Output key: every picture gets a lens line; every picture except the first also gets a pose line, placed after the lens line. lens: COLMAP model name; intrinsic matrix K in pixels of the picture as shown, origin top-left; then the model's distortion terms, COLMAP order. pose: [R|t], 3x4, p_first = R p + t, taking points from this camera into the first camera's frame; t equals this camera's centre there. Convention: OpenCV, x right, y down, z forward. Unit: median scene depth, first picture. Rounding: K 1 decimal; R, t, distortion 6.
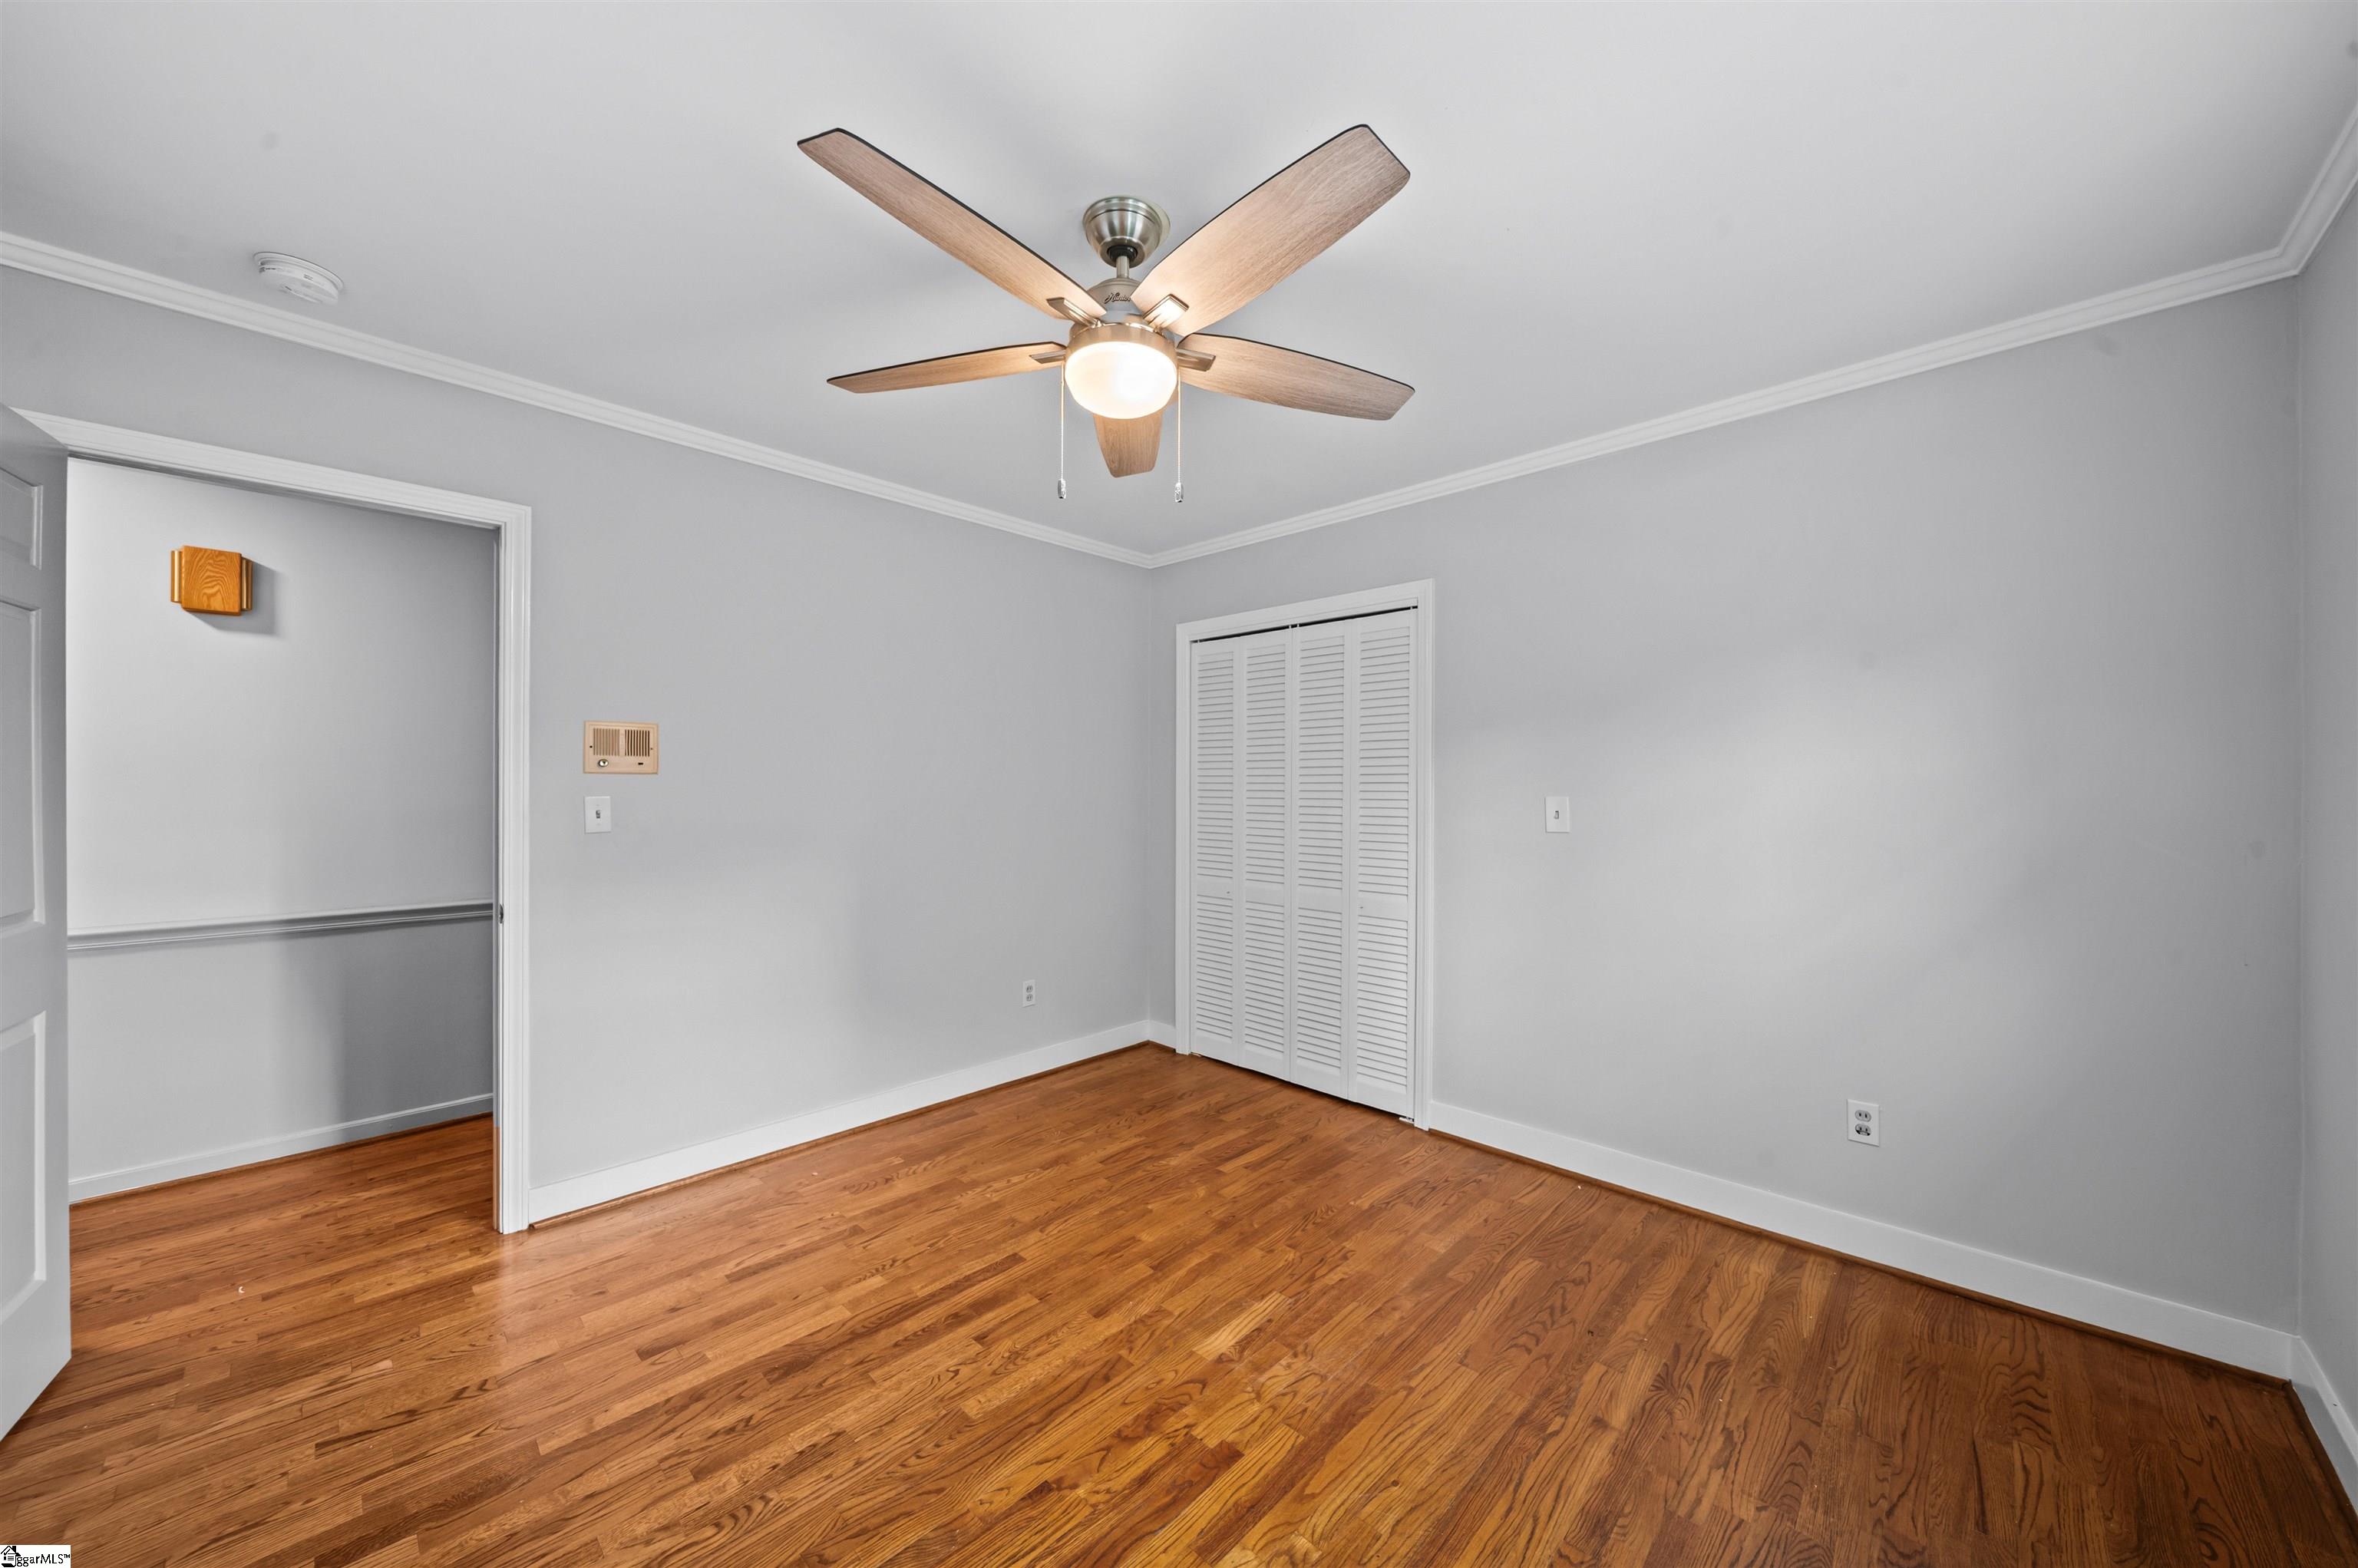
lens RADIAL K [[835.1, 0, 1172.3], [0, 835.1, 791.8], [0, 0, 1]] dist [-0.003798, -0.001051]
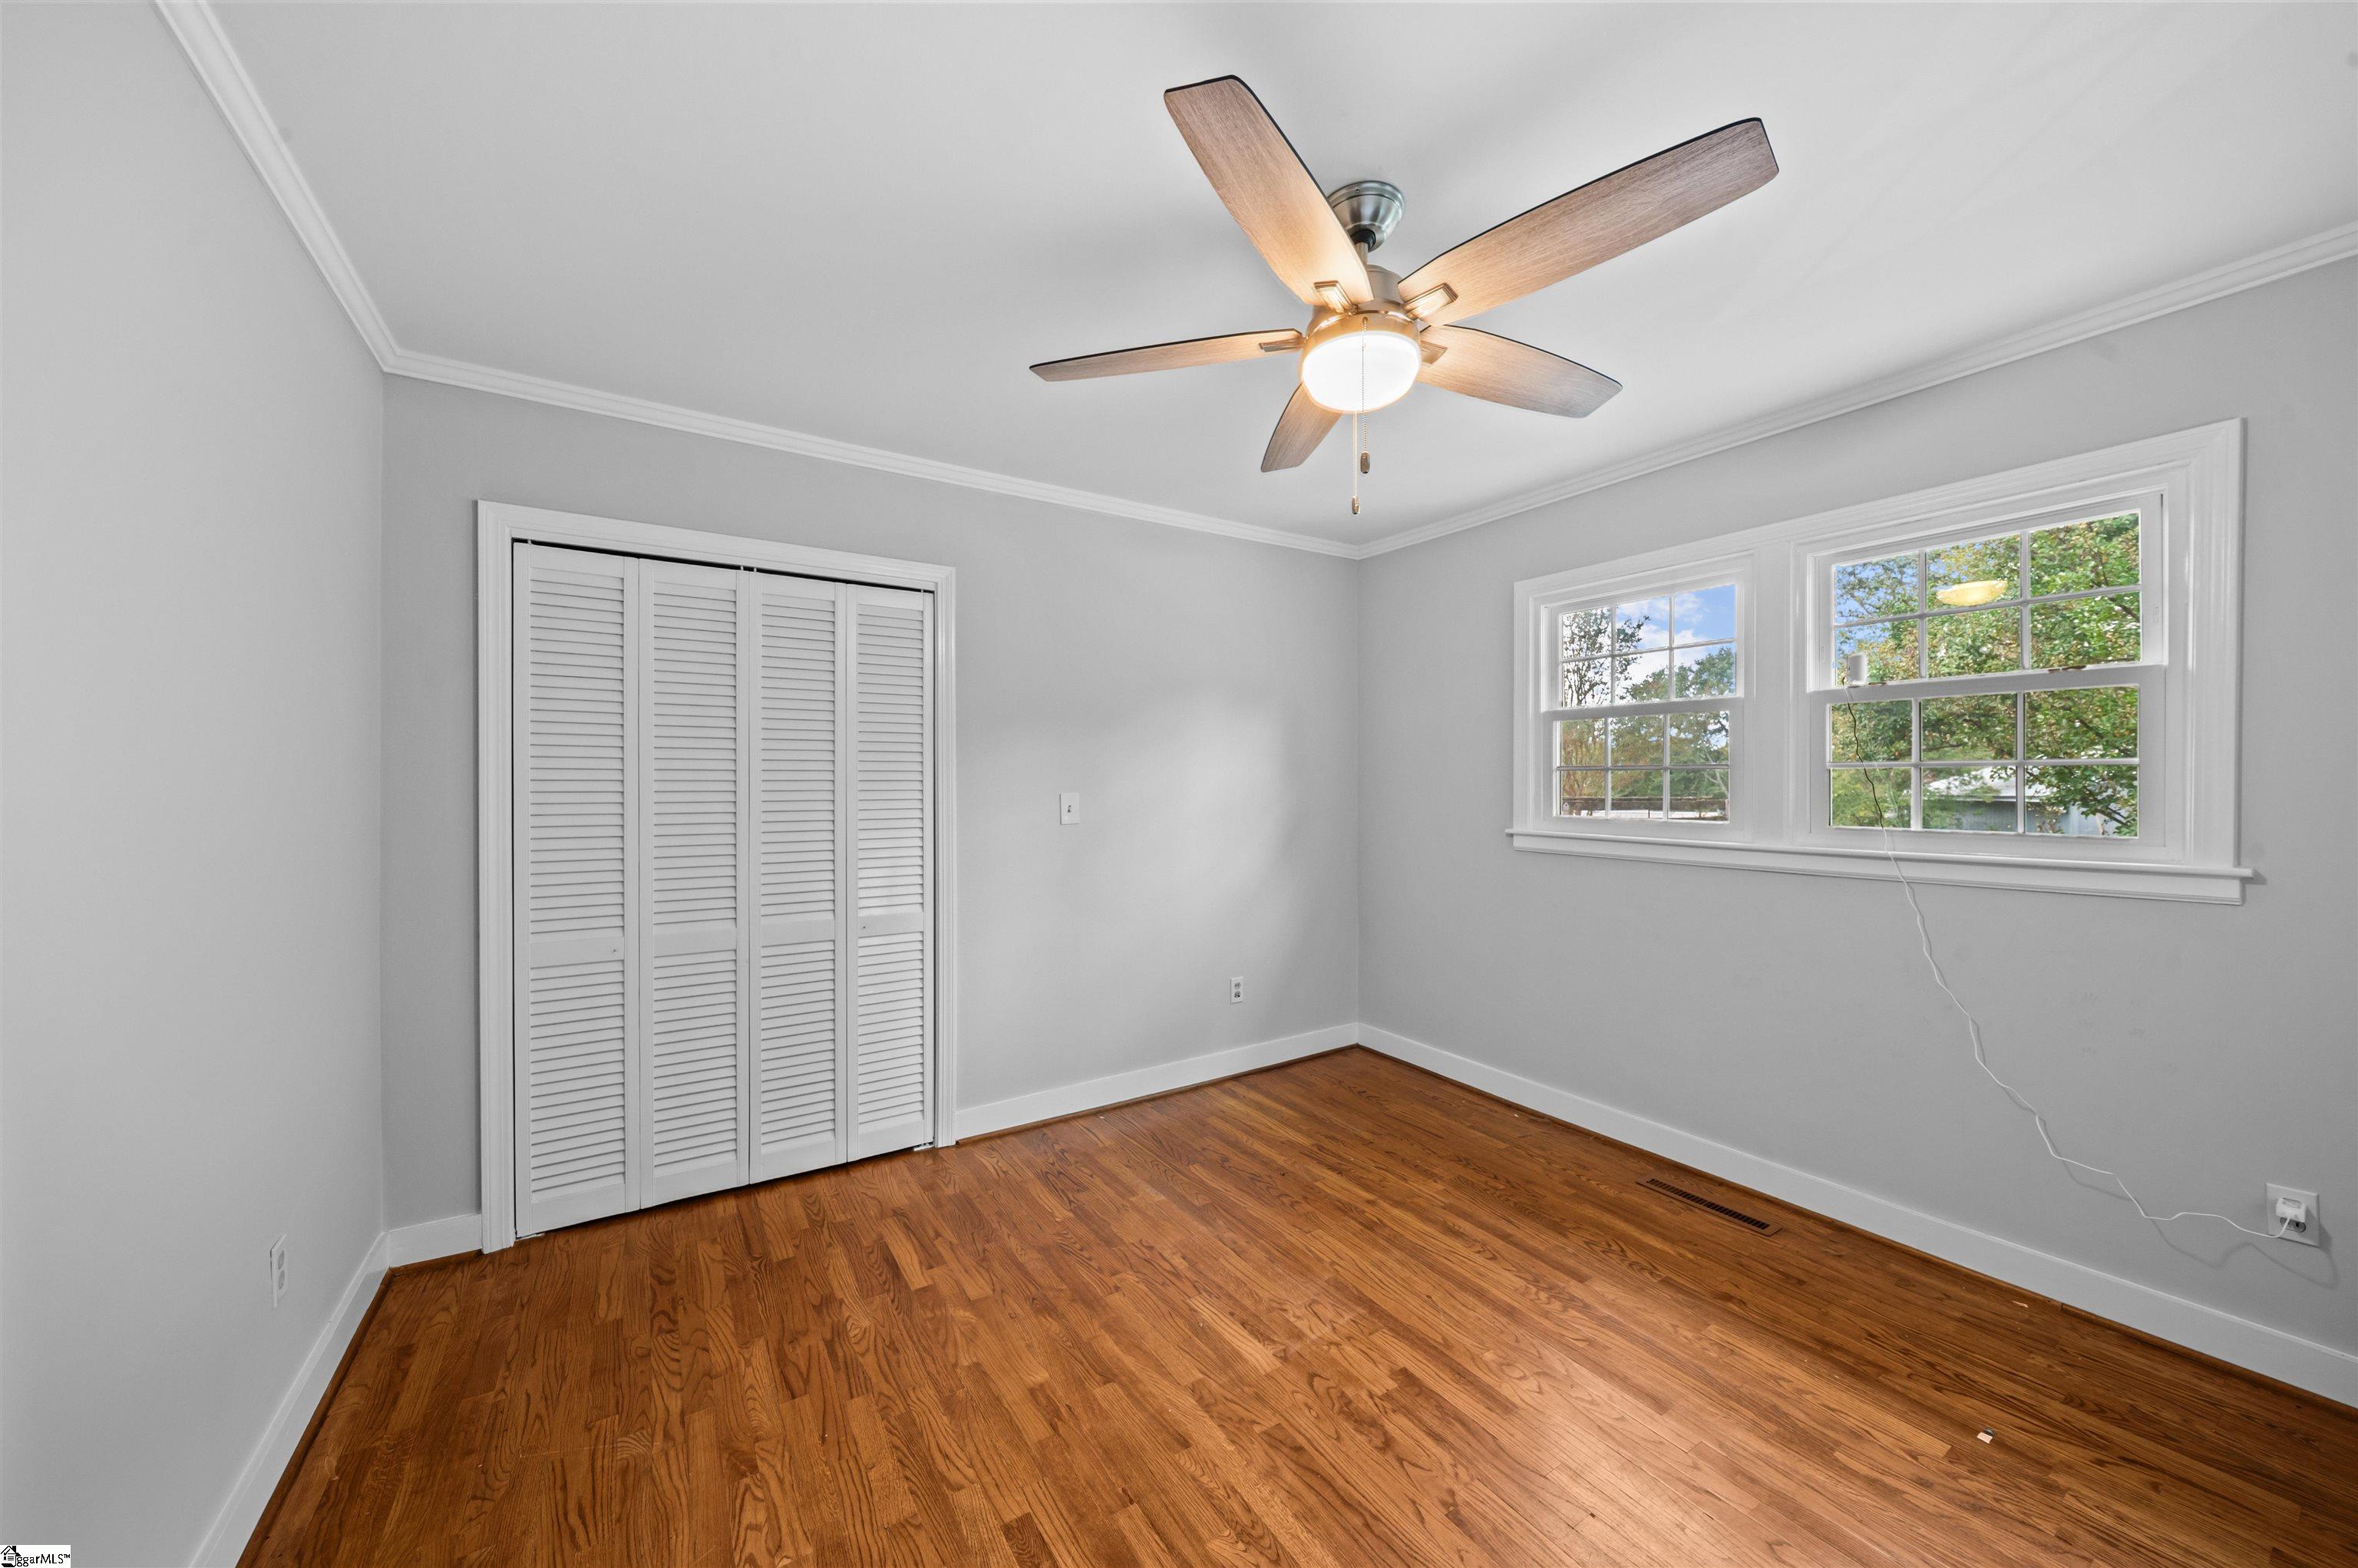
lens RADIAL K [[835.1, 0, 1179.9], [0, 835.1, 788.9], [0, 0, 1]] dist [-0.003798, -0.001051]
pose [[0.229016, -0.014217, 0.973319, -0.758209], [0.005287, 0.999897, 0.013361, -0.018180], [-0.973408, 0.002086, 0.229068, 0.712232]]
